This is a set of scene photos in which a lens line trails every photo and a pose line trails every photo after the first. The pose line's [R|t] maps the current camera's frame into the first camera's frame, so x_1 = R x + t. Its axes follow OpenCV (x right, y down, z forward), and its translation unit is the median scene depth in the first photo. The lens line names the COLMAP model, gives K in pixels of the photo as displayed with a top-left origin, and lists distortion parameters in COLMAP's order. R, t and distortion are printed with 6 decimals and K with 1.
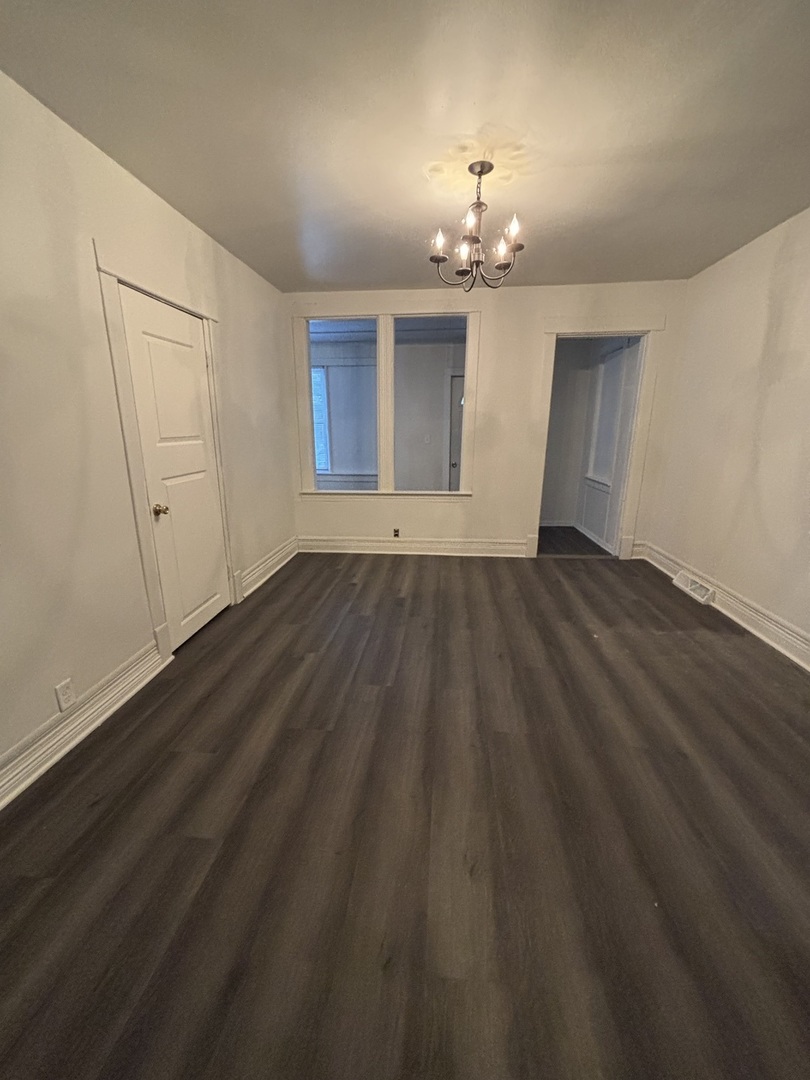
lens RADIAL K [[437.3, 0, 406.5], [0, 437.3, 538.2], [0, 0, 1]] dist [0.010732, -0.003009]
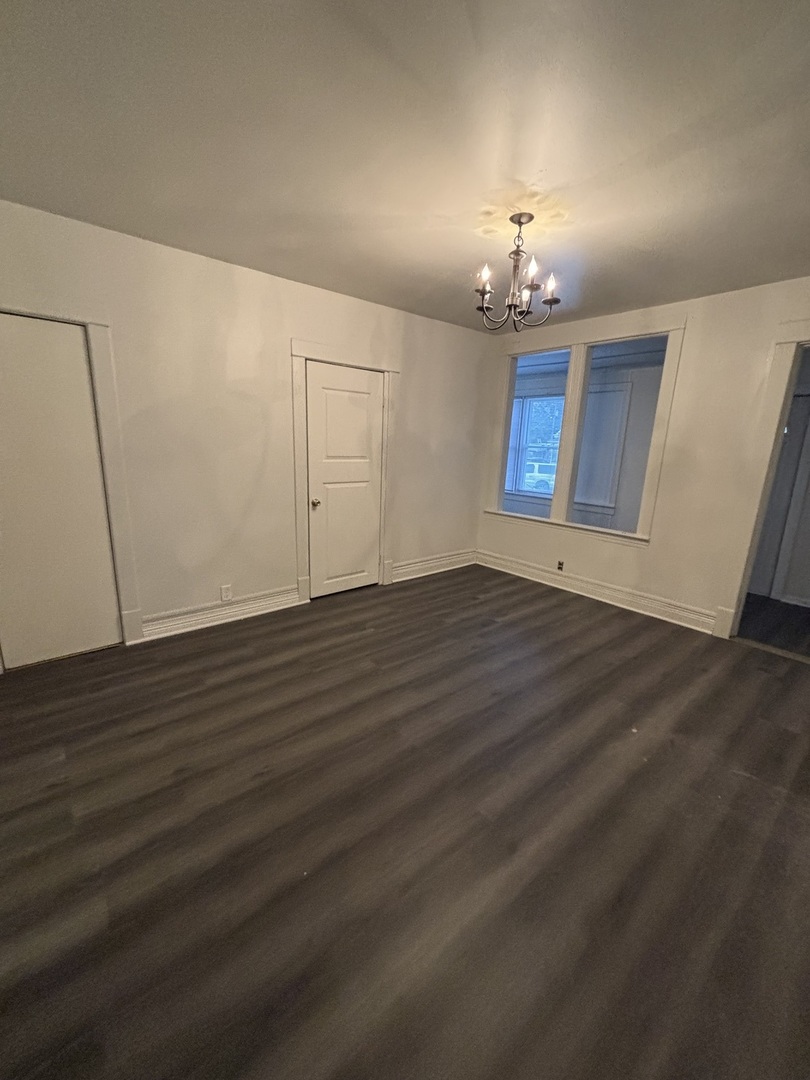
lens RADIAL K [[437.3, 0, 405.5], [0, 437.3, 540.6], [0, 0, 1]] dist [0.010732, -0.003009]
pose [[0.708257, 0.184736, -0.681355, 0.506990], [-0.211527, 0.976343, 0.044837, -0.049499], [0.673519, 0.112369, 0.730579, 0.082853]]
